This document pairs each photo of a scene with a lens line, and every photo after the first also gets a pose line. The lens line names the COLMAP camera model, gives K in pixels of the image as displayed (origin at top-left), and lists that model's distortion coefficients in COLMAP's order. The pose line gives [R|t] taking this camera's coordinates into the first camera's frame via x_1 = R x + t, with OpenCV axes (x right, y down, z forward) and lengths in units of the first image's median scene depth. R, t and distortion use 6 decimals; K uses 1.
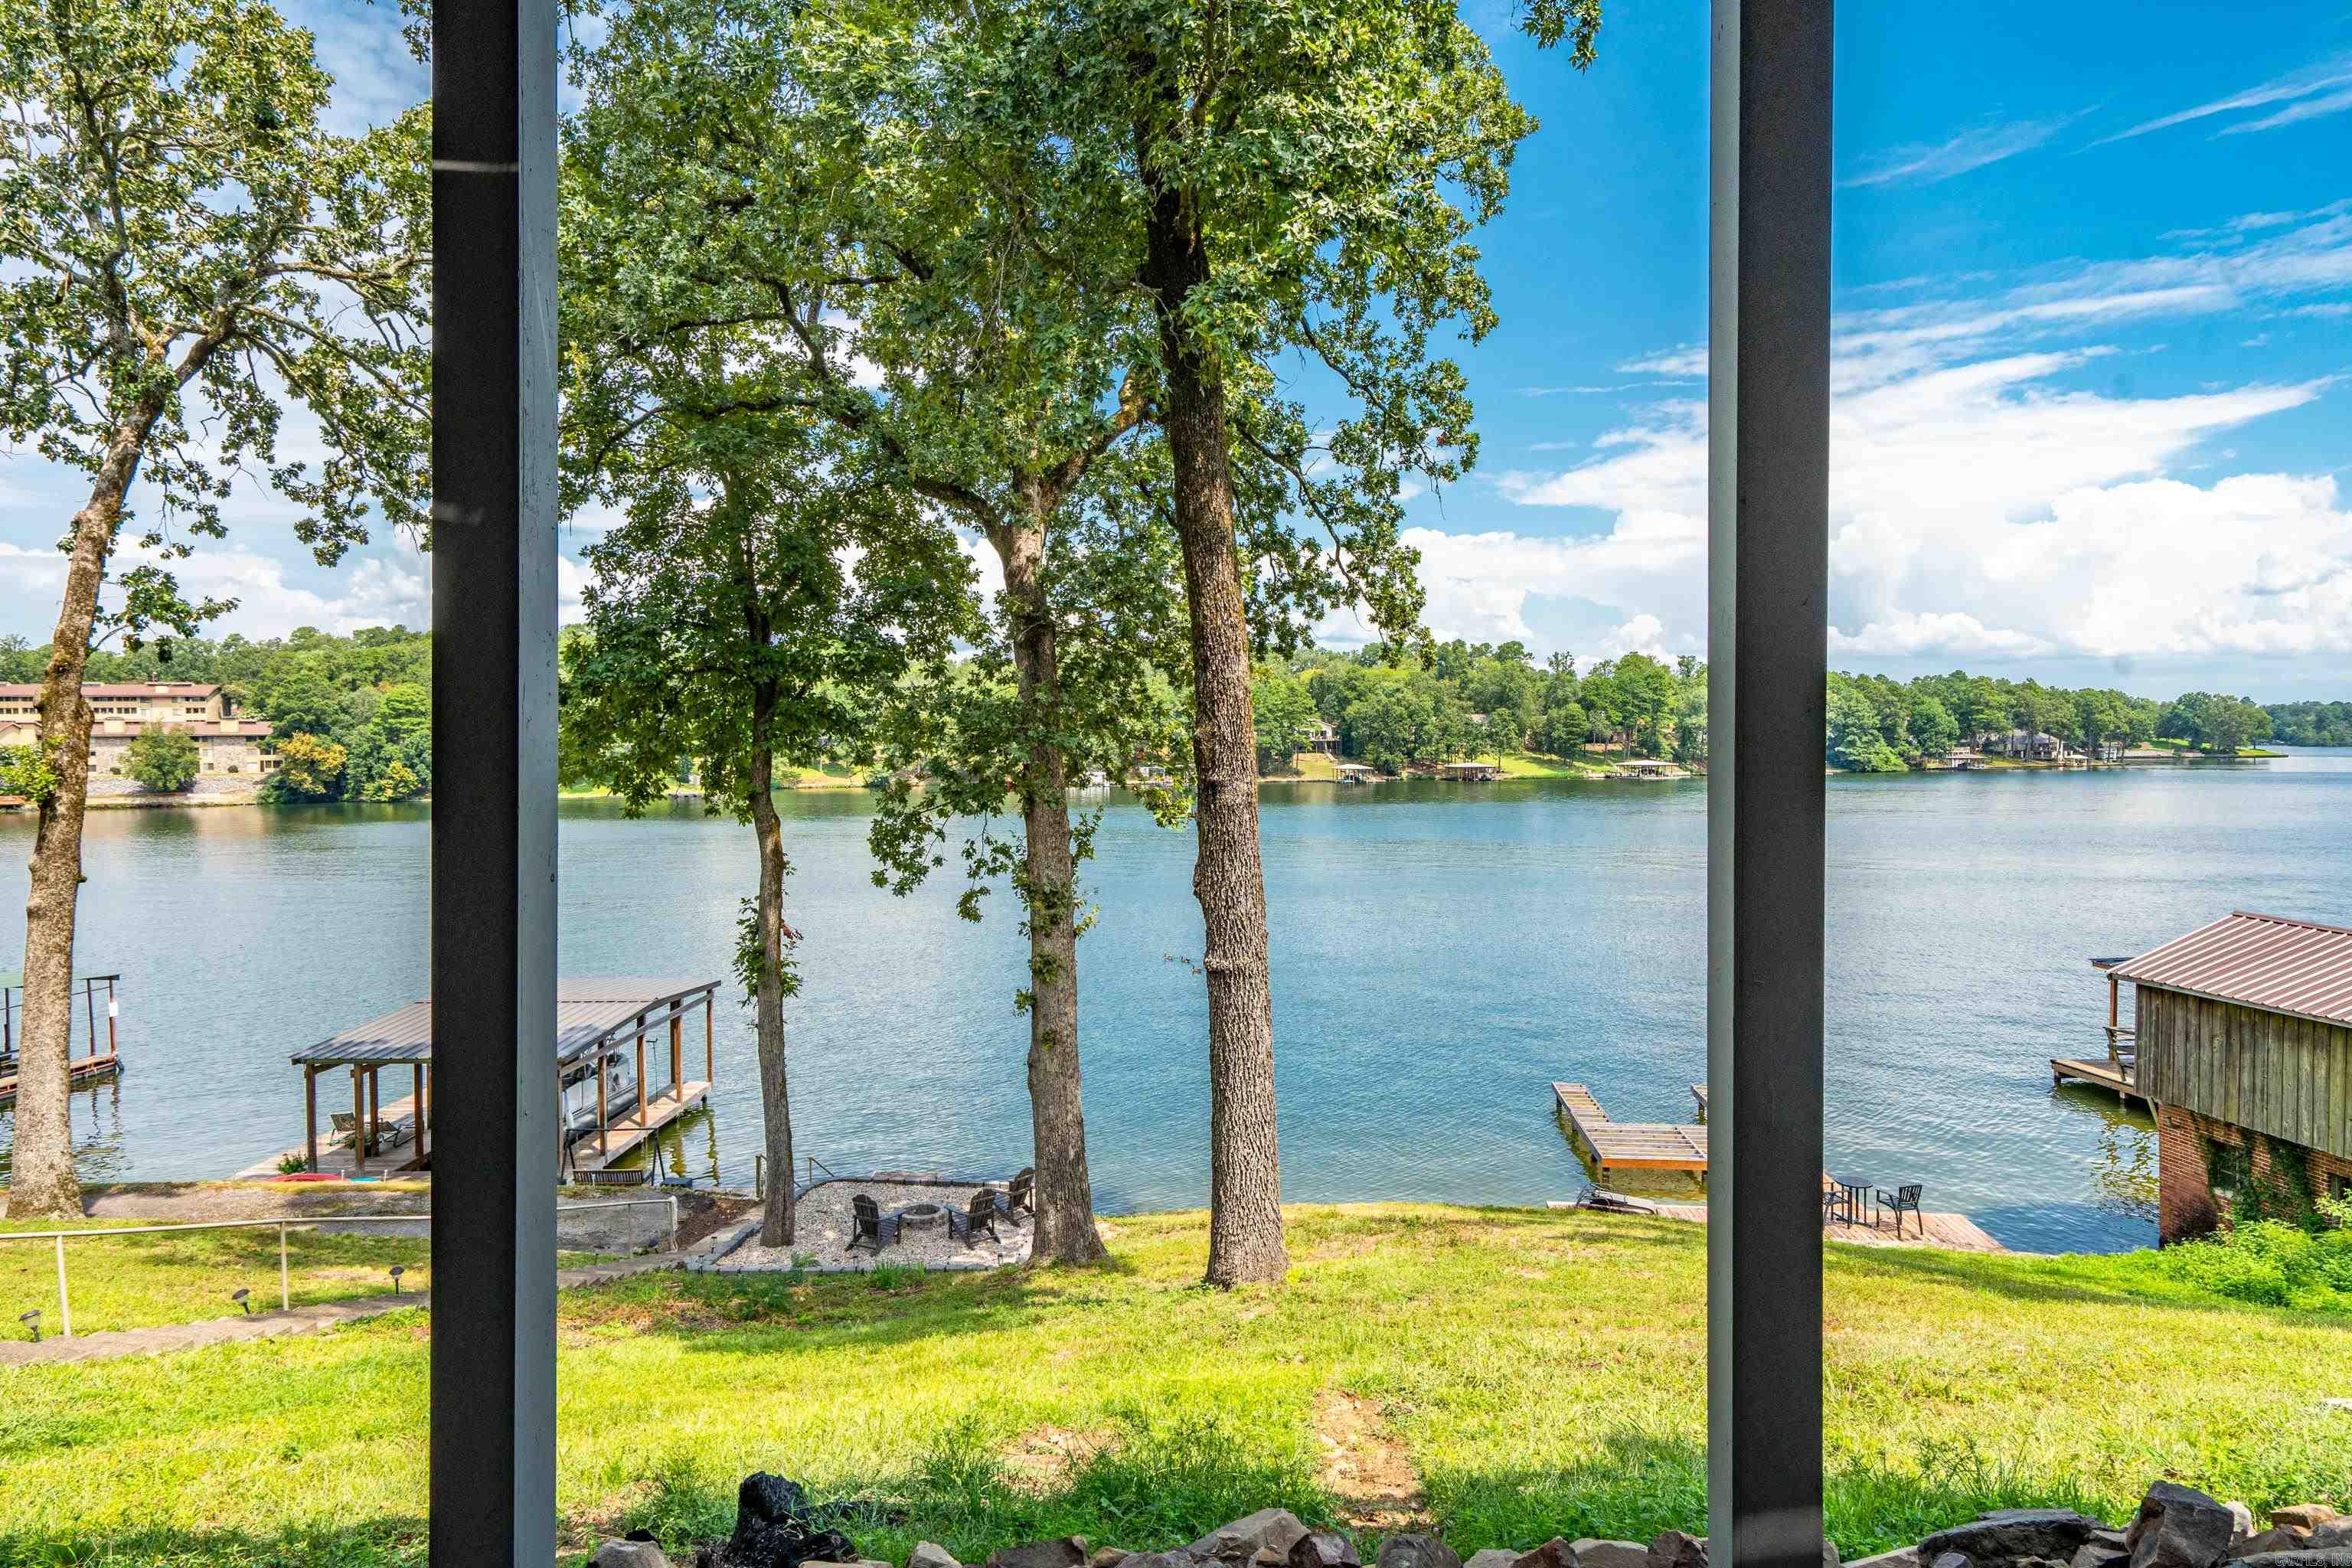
lens RADIAL K [[1353.4, 0, 1172.5], [0, 1353.4, 787.9], [0, 0, 1]] dist [0.006185, 0.003356]
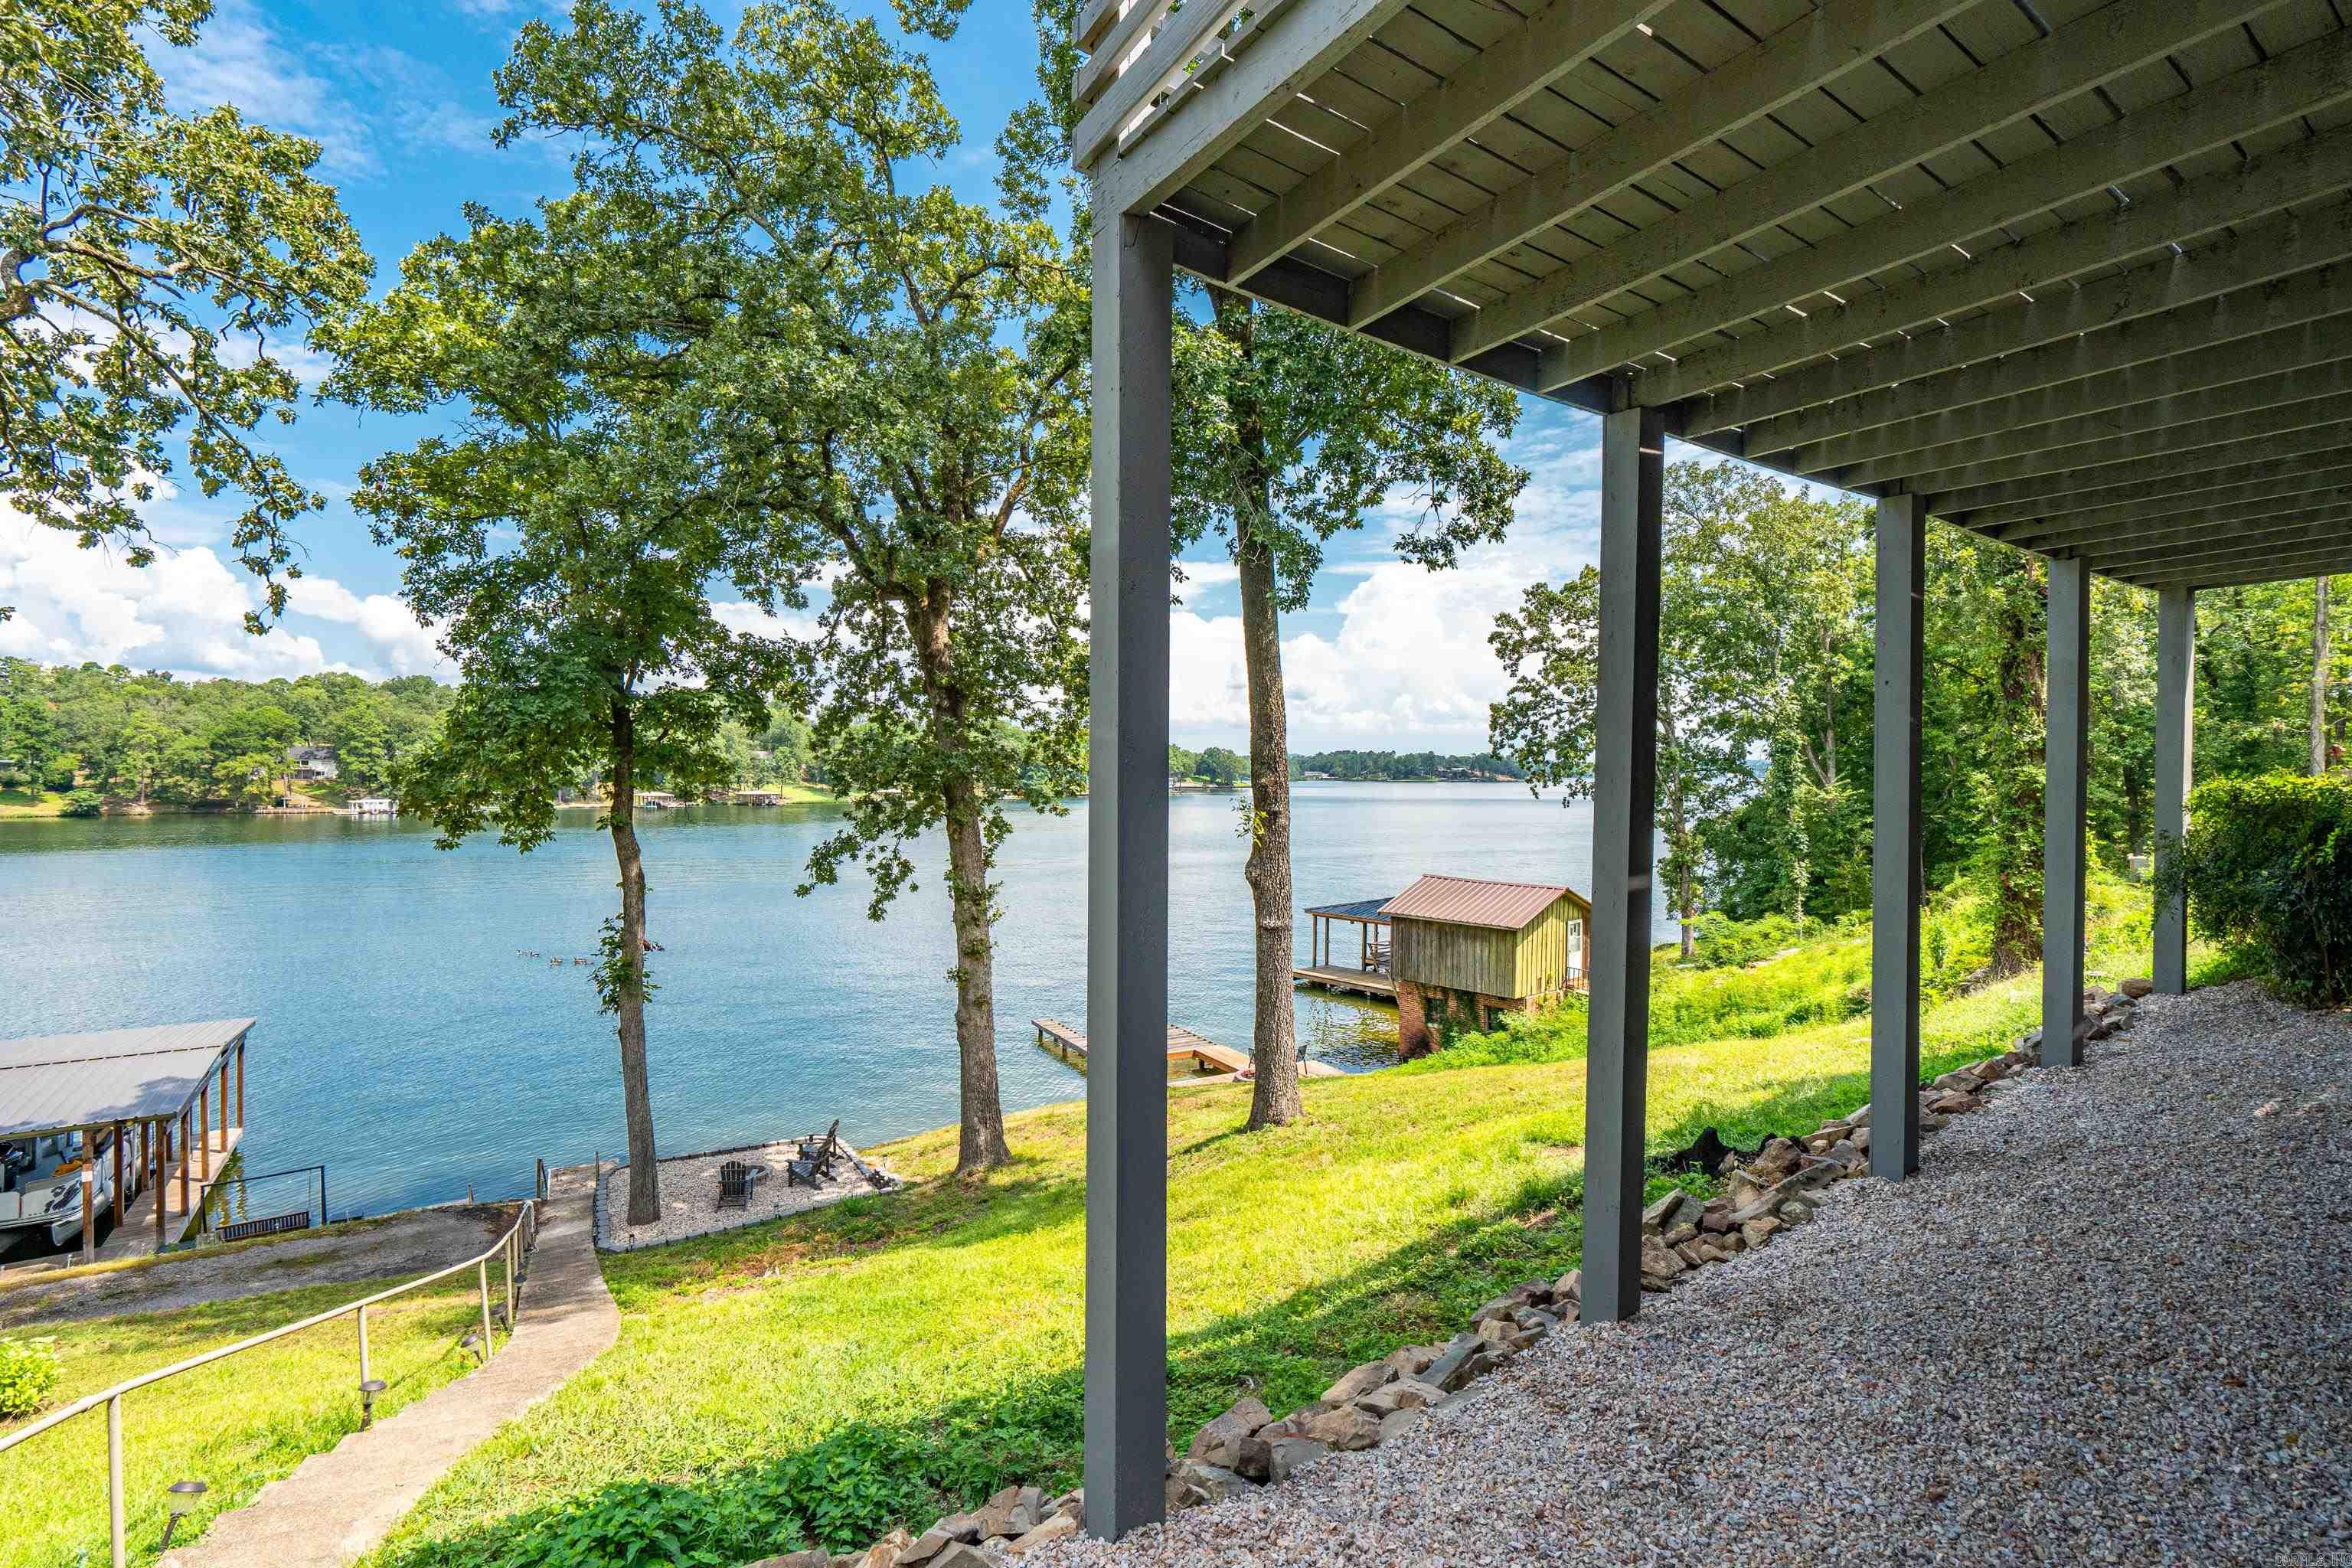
lens RADIAL K [[1057.9, 0, 1168.3], [0, 1057.9, 788.5], [0, 0, 1]] dist [-0.011712, 0.007712]
pose [[0.819783, 0.002314, 0.572670, -0.351855], [0.009304, 0.999806, -0.017359, -0.004764], [-0.572599, 0.019559, 0.819602, 0.014559]]
